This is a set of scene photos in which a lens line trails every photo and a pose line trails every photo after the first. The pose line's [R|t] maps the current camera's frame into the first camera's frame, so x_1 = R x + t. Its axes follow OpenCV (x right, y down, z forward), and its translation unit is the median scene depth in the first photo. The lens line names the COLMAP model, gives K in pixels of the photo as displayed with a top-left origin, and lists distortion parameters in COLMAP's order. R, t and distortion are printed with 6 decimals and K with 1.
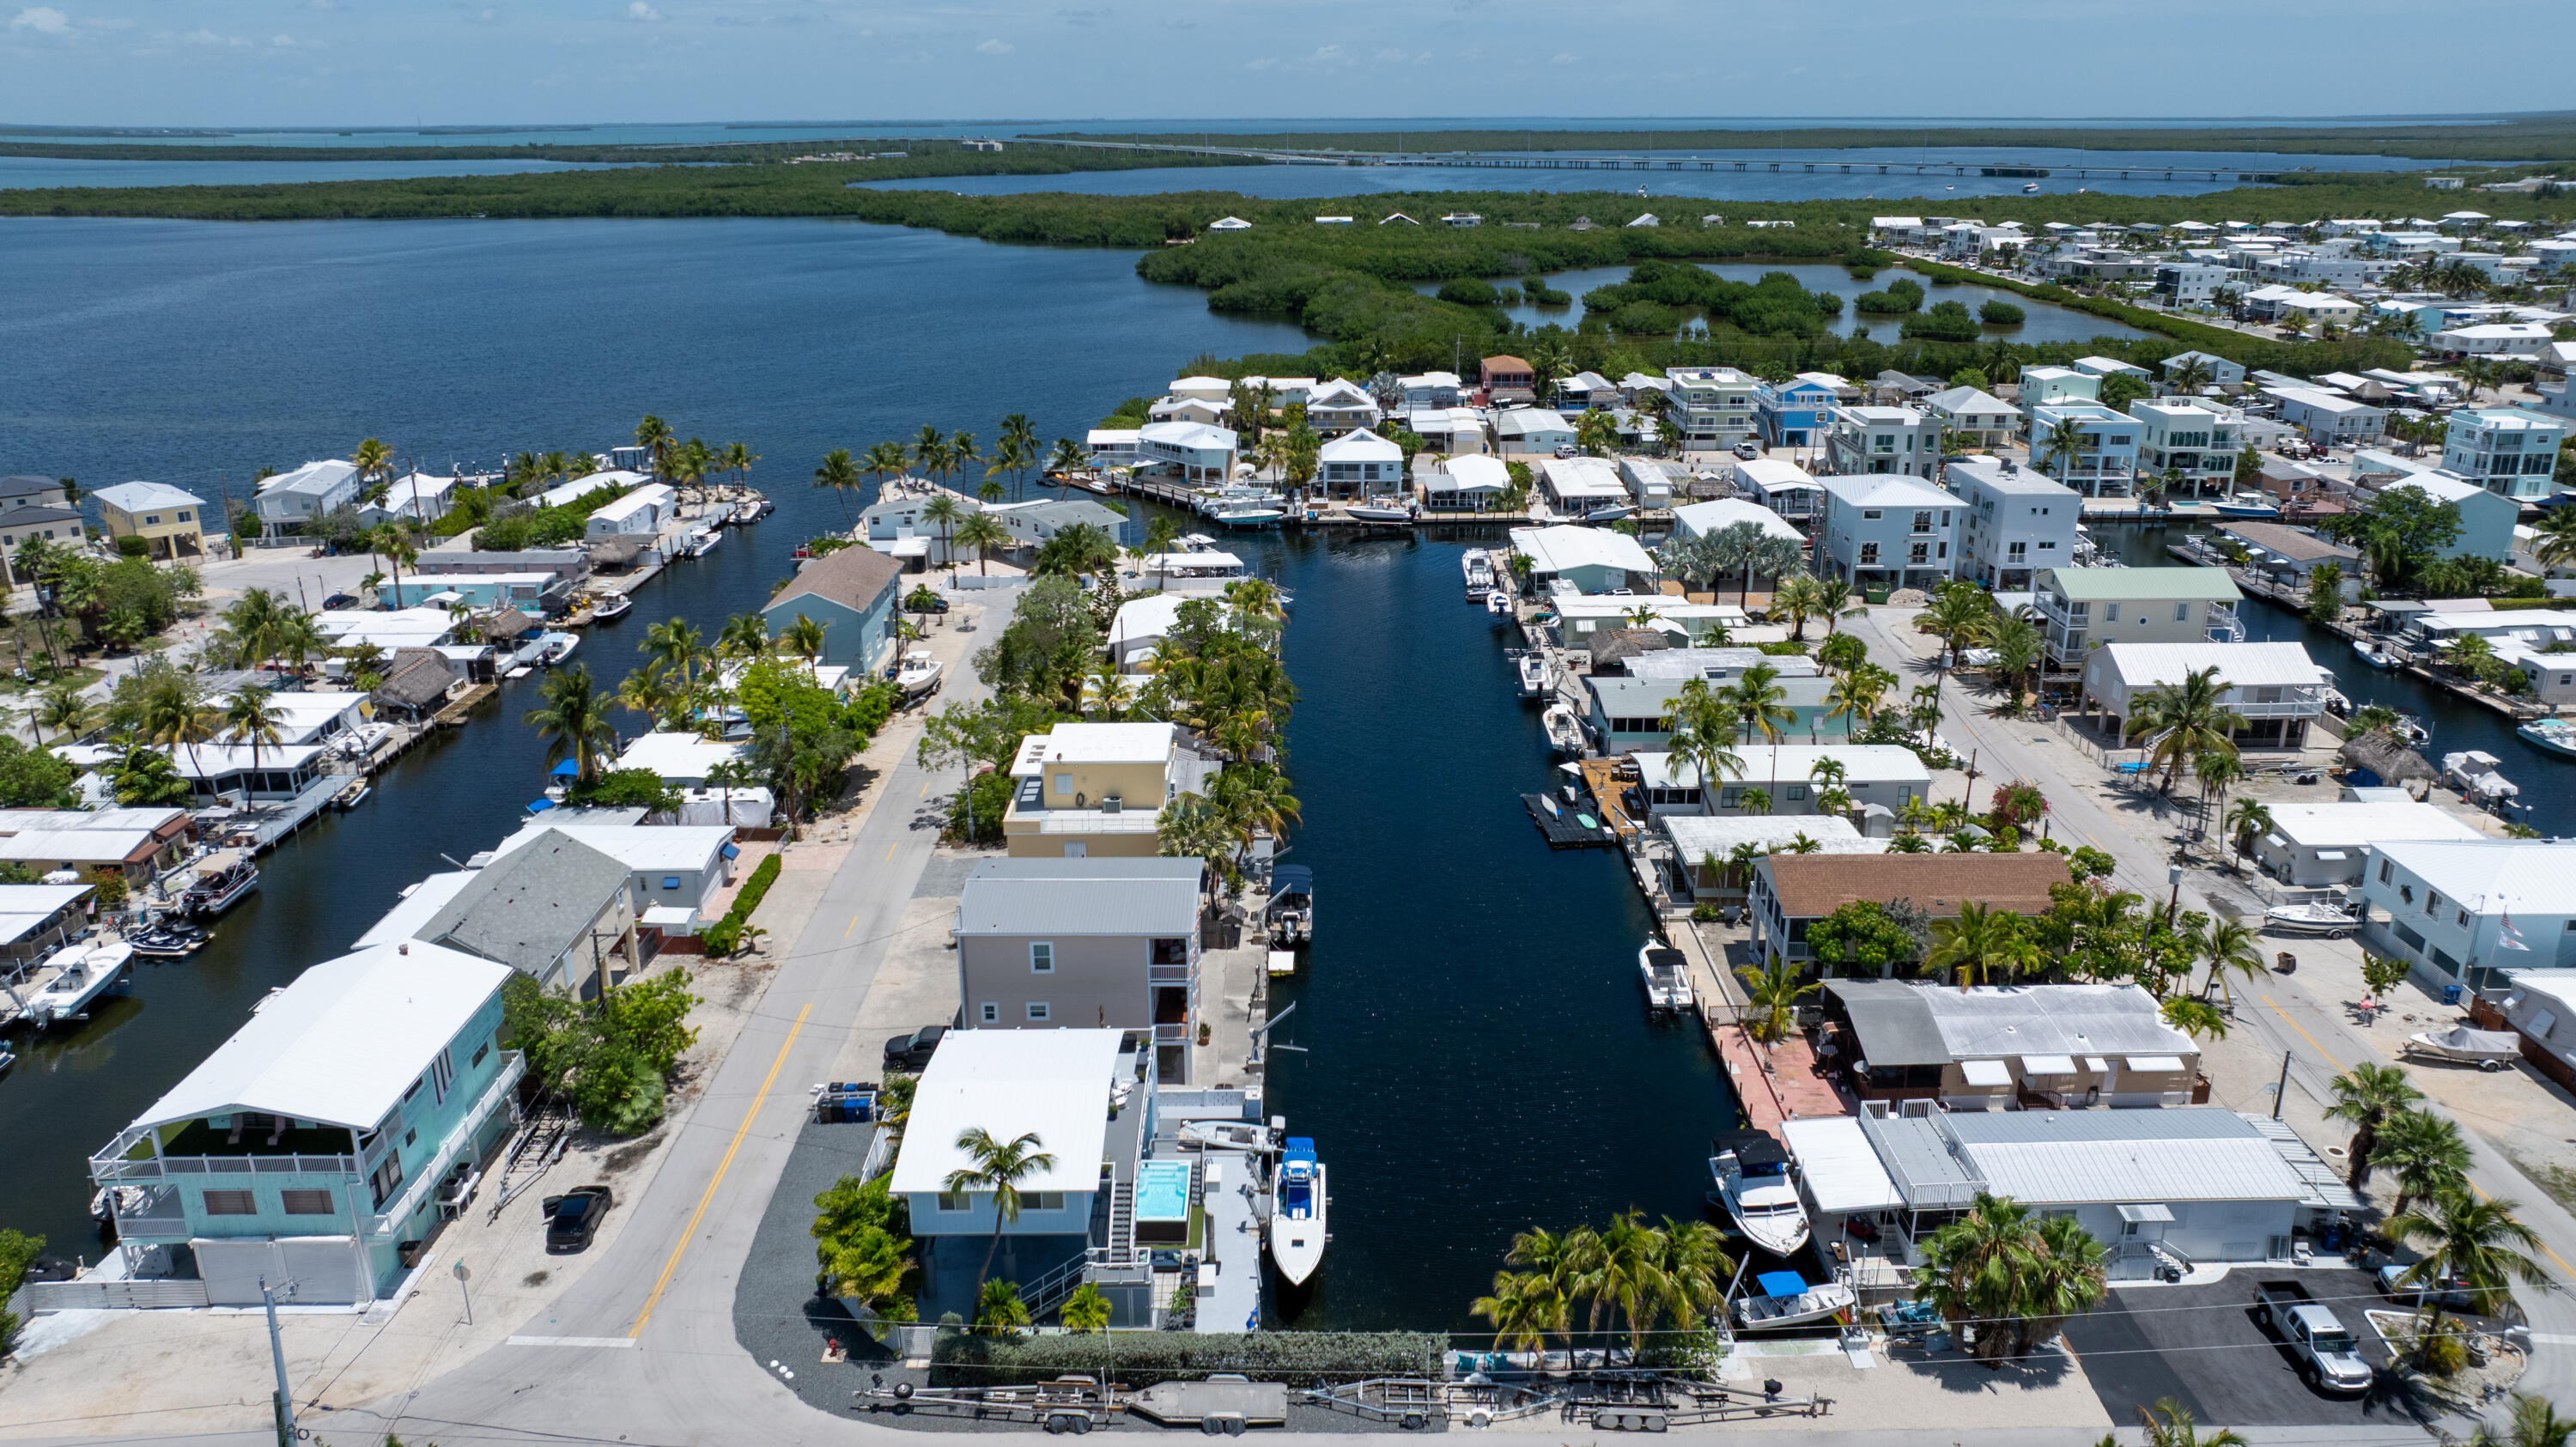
lens RADIAL K [[1810.5, 0, 1289.7], [0, 1810.5, 717.0], [0, 0, 1]] dist [-0.025846, 0.023397]
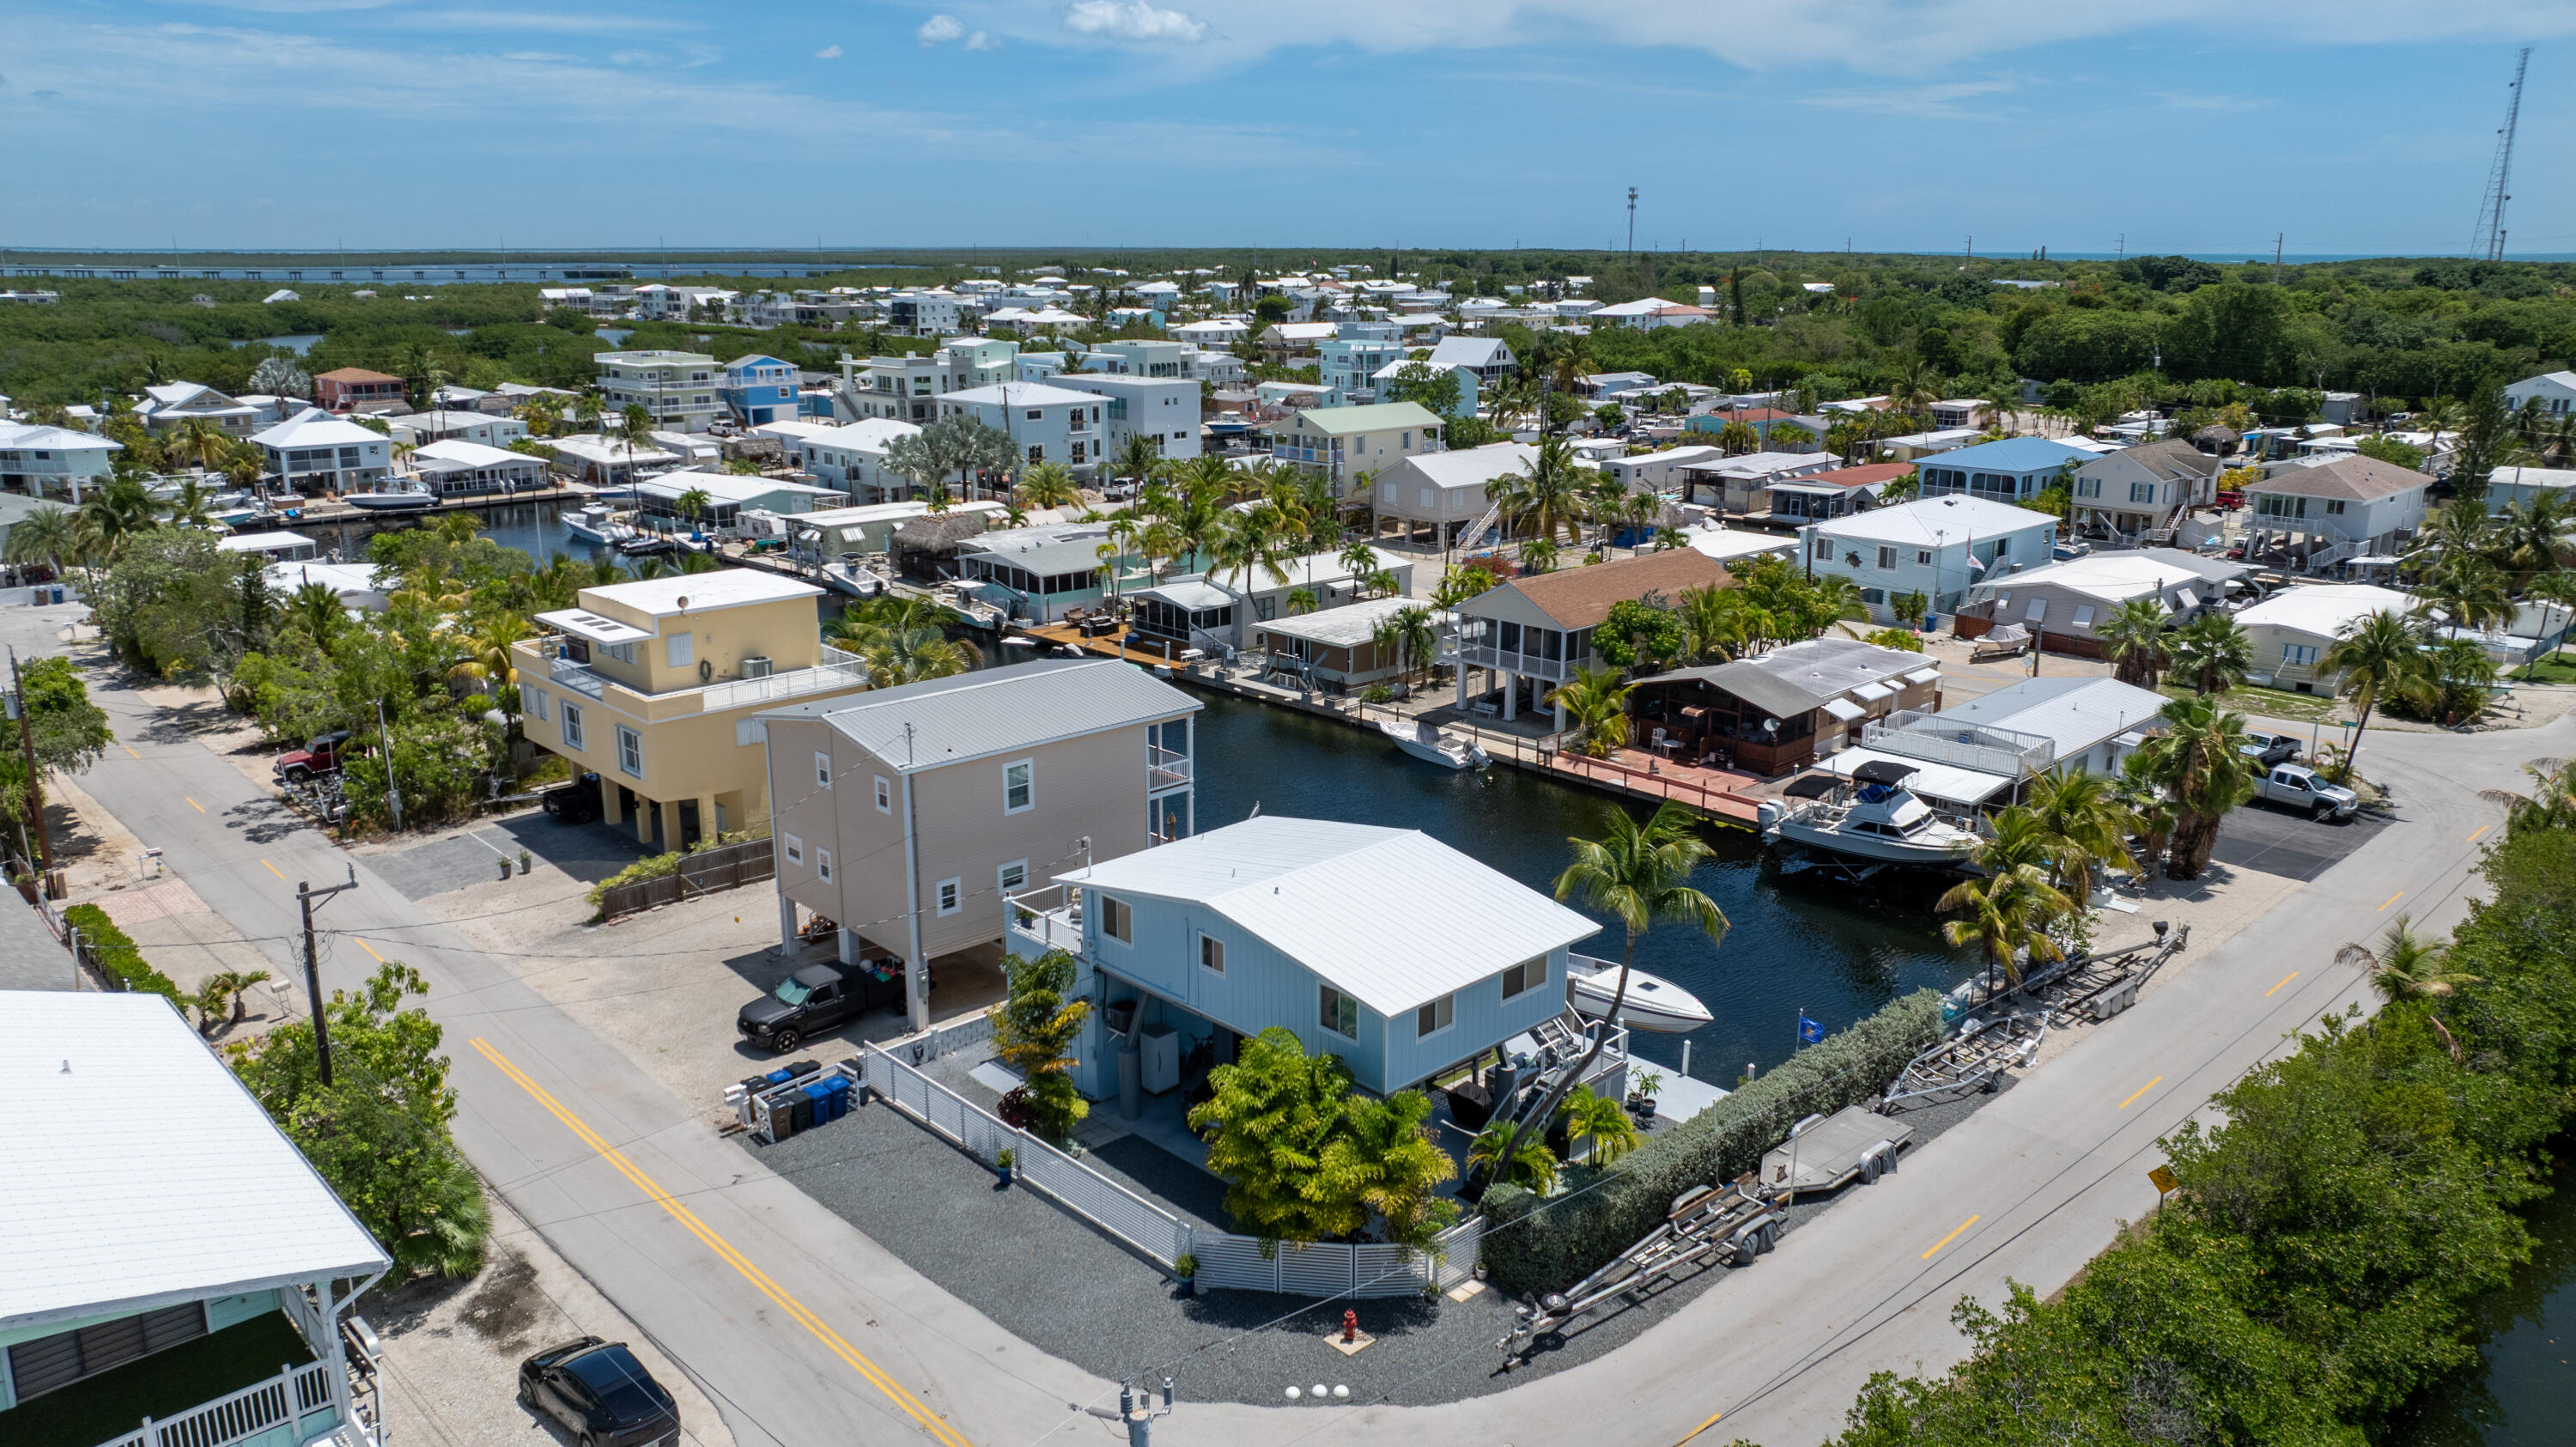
lens RADIAL K [[1810.5, 0, 1305.9], [0, 1810.5, 725.5], [0, 0, 1]] dist [-0.025846, 0.023397]
pose [[0.723029, -0.173094, 0.668780, -0.237095], [0.214126, 0.976575, 0.021263, 0.057974], [-0.656794, 0.127829, 0.743156, 0.217627]]
